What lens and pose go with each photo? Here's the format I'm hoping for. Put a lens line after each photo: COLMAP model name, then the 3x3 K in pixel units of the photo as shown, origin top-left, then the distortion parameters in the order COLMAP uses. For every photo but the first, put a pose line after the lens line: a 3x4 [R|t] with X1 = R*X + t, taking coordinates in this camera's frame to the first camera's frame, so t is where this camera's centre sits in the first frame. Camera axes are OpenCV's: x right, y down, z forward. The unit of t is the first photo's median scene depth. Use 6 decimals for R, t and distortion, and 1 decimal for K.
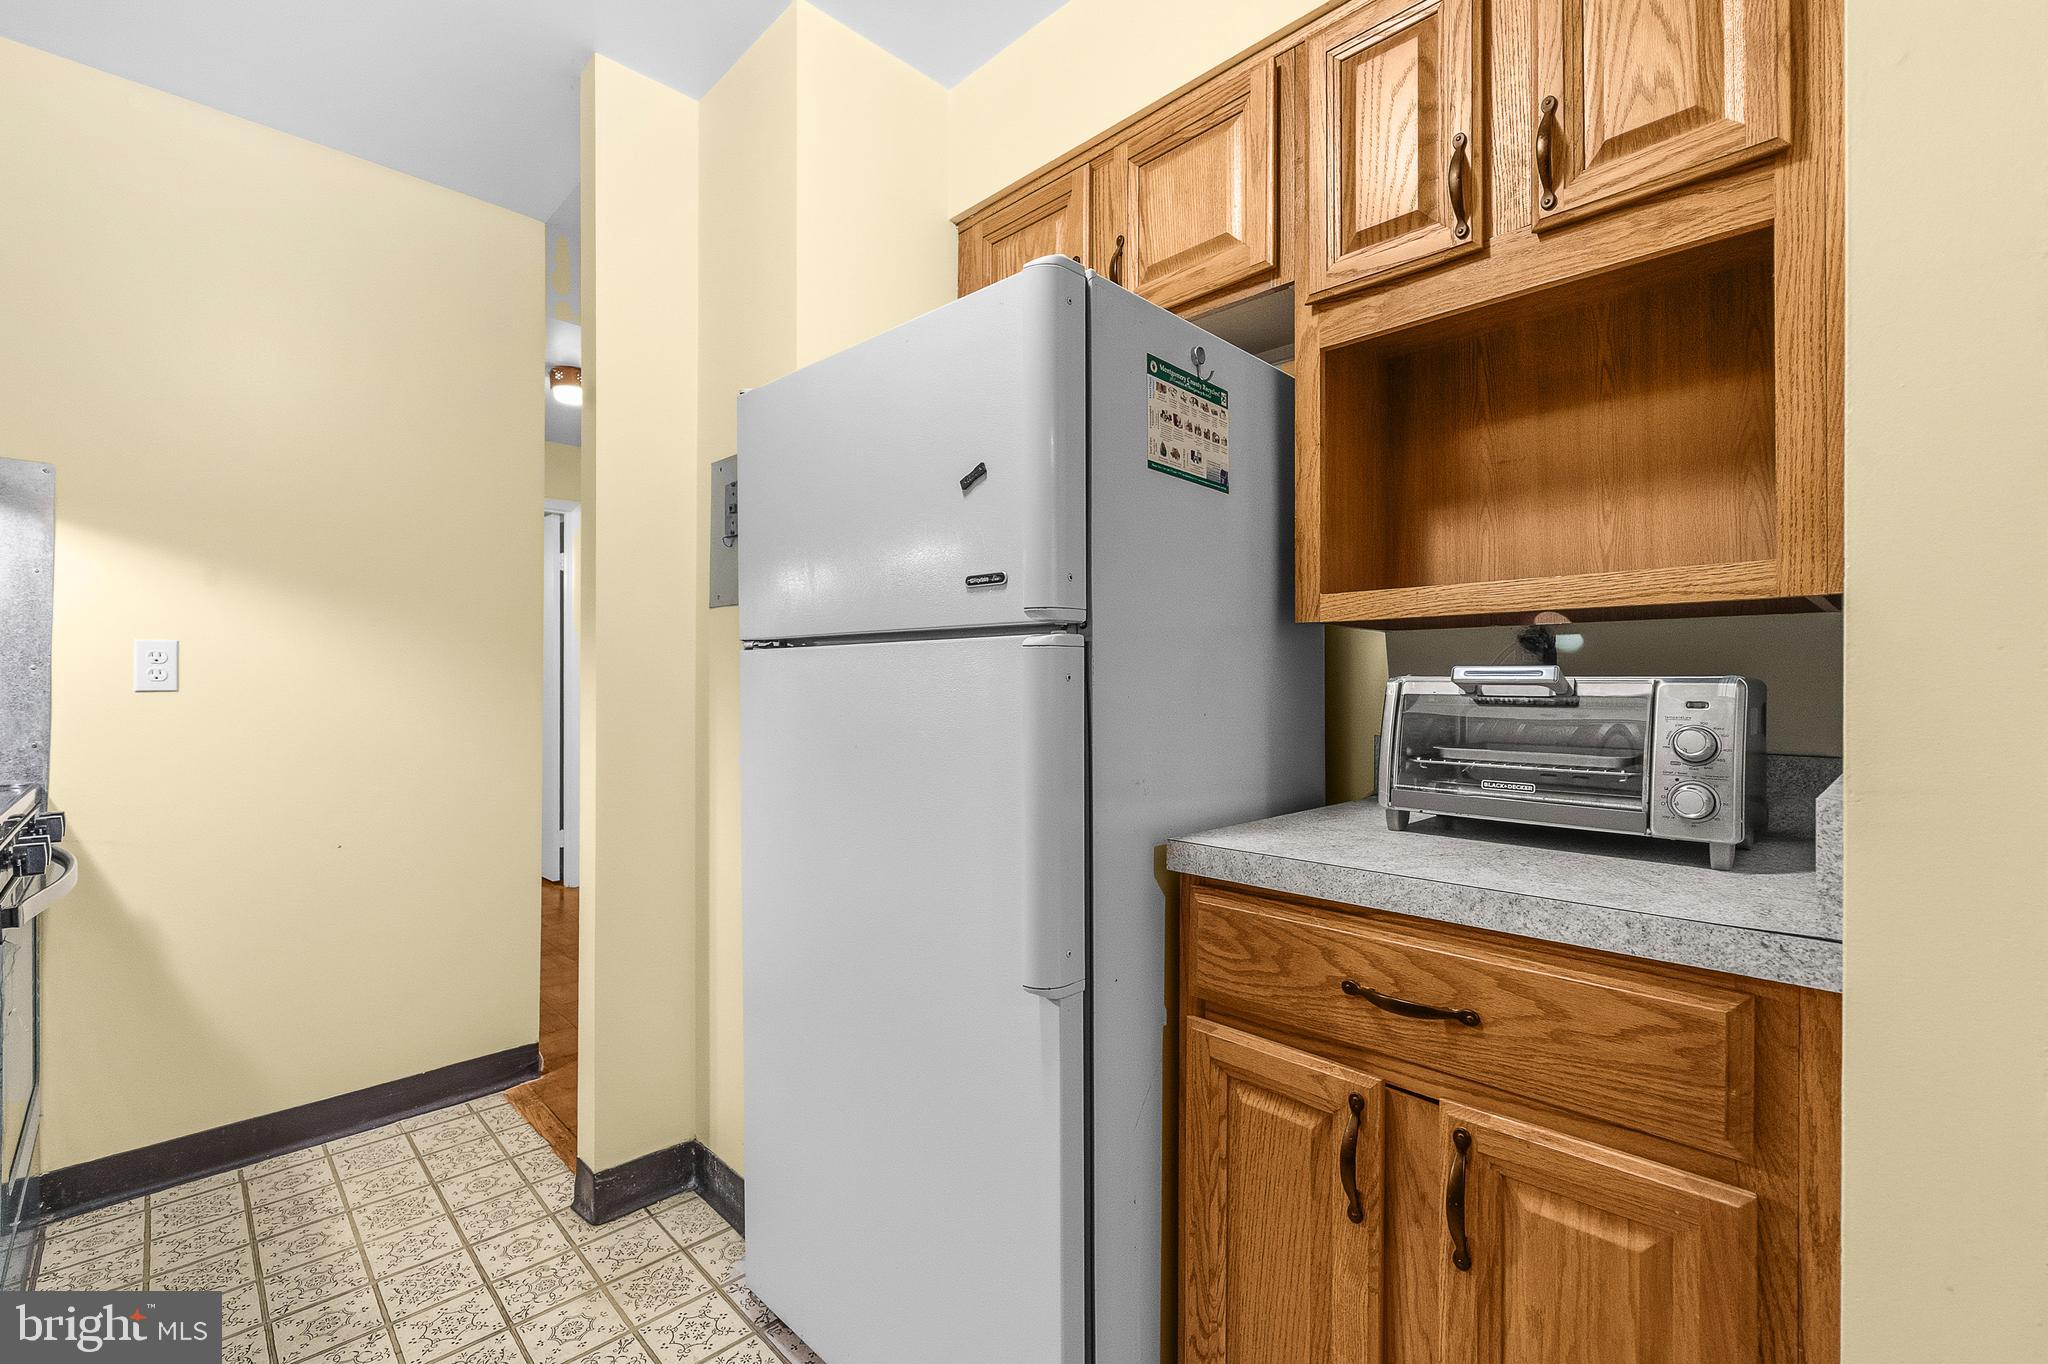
lens RADIAL K [[877.3, 0, 1024.0], [0, 877.3, 682.0], [0, 0, 1]] dist [0.004353, -0.003666]
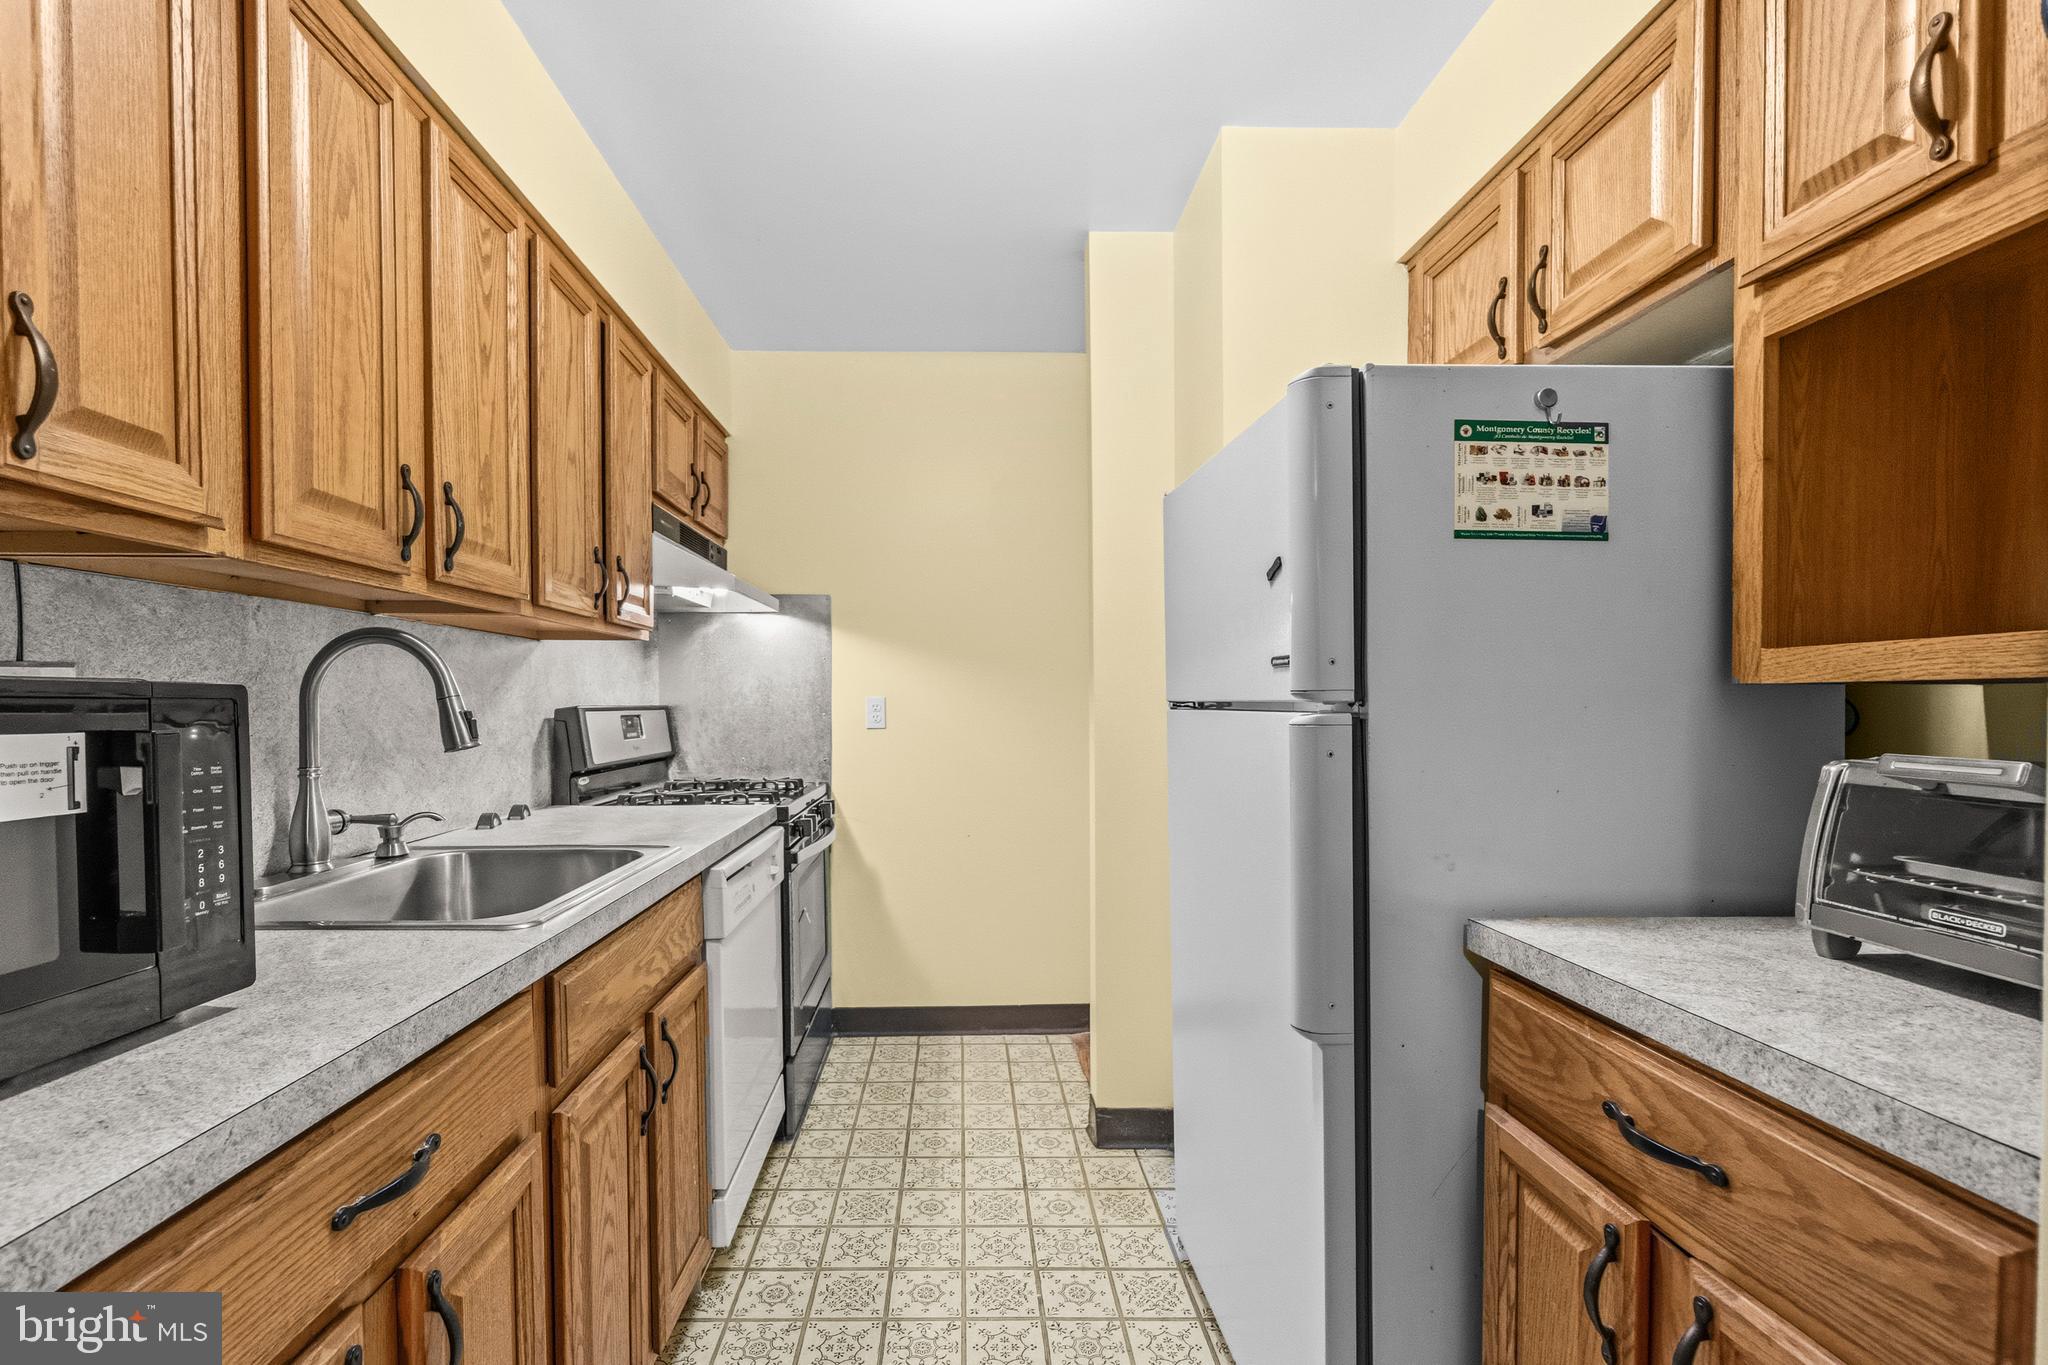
lens RADIAL K [[888.3, 0, 973.6], [0, 888.3, 732.9], [0, 0, 1]] dist [-0.000118, -0.000205]
pose [[0.723279, 0.021662, -0.690216, 0.401883], [0.004031, 0.999358, 0.035589, -0.059193], [0.690544, -0.028524, 0.722728, -0.082138]]
